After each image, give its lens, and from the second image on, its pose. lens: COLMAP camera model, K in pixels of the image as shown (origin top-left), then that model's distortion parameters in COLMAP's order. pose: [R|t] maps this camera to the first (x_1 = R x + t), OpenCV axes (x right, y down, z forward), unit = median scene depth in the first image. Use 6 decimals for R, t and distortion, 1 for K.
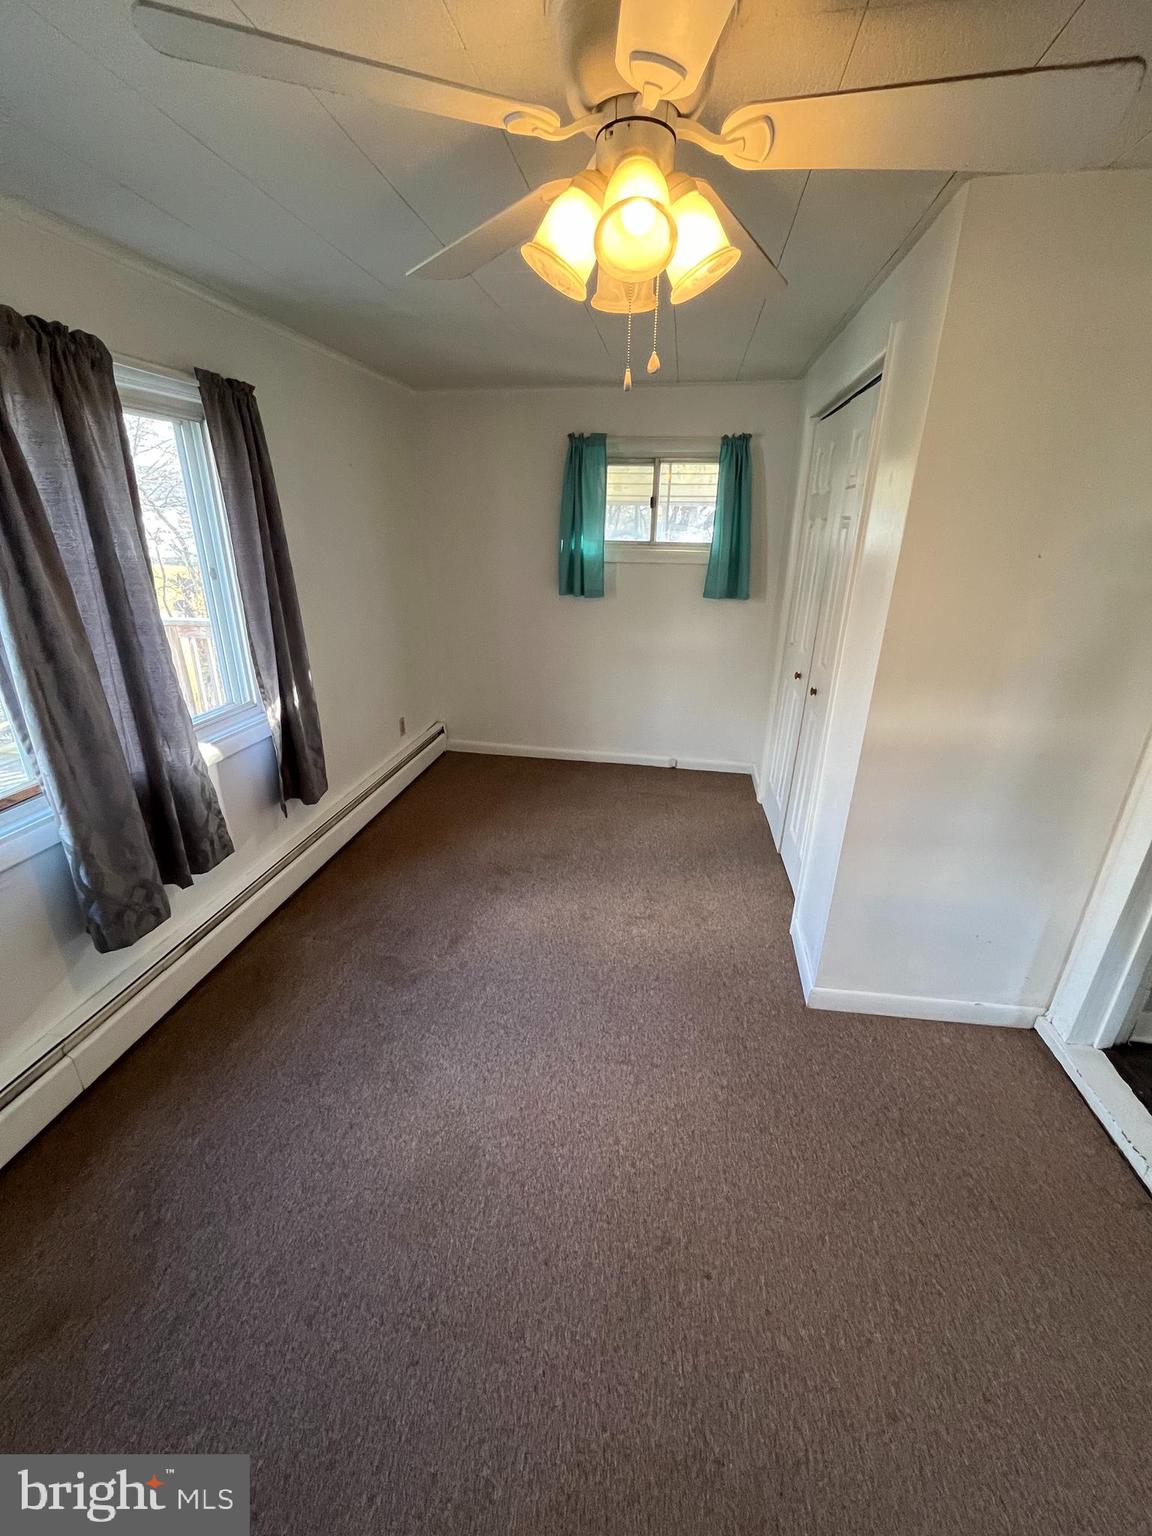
lens RADIAL K [[622.7, 0, 574.9], [0, 622.7, 763.3], [0, 0, 1]] dist [-0.000223, -0.000574]
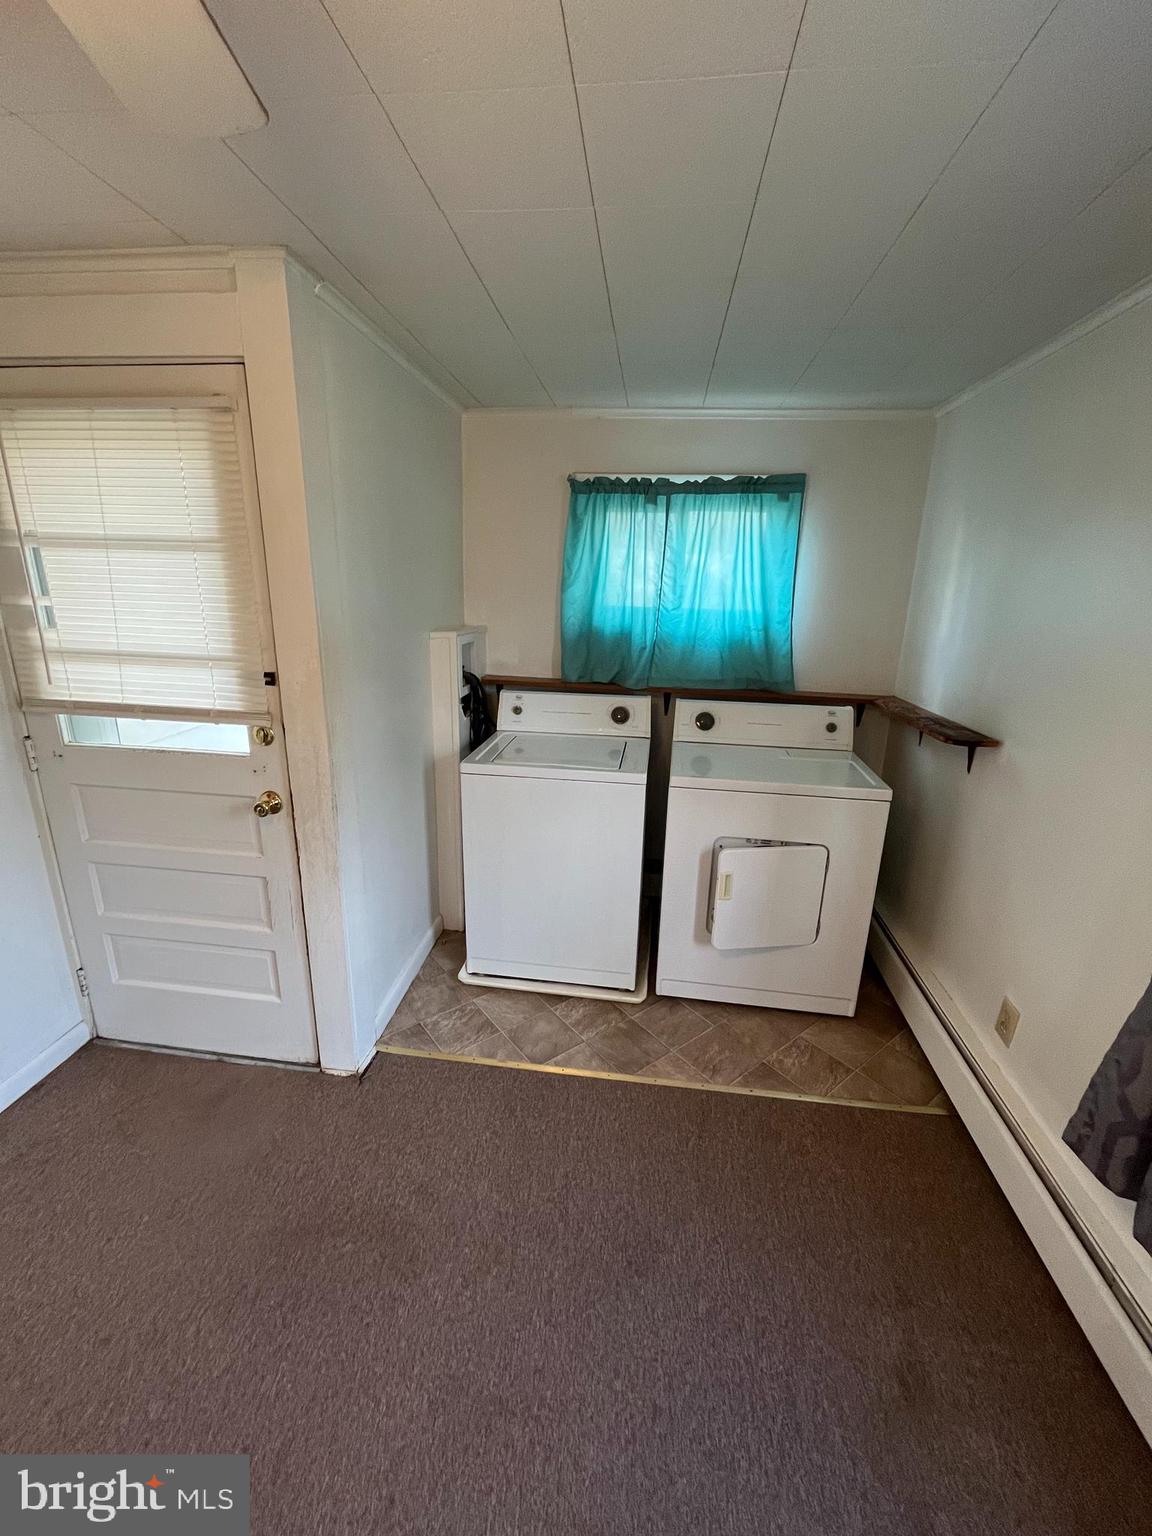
lens RADIAL K [[622.7, 0, 574.9], [0, 622.7, 763.3], [0, 0, 1]] dist [-0.000223, -0.000574]
pose [[-0.998589, -0.021126, -0.048731, -0.241026], [-0.046343, 0.794793, 0.605109, -0.462278], [0.025948, 0.606513, -0.794650, 1.177191]]
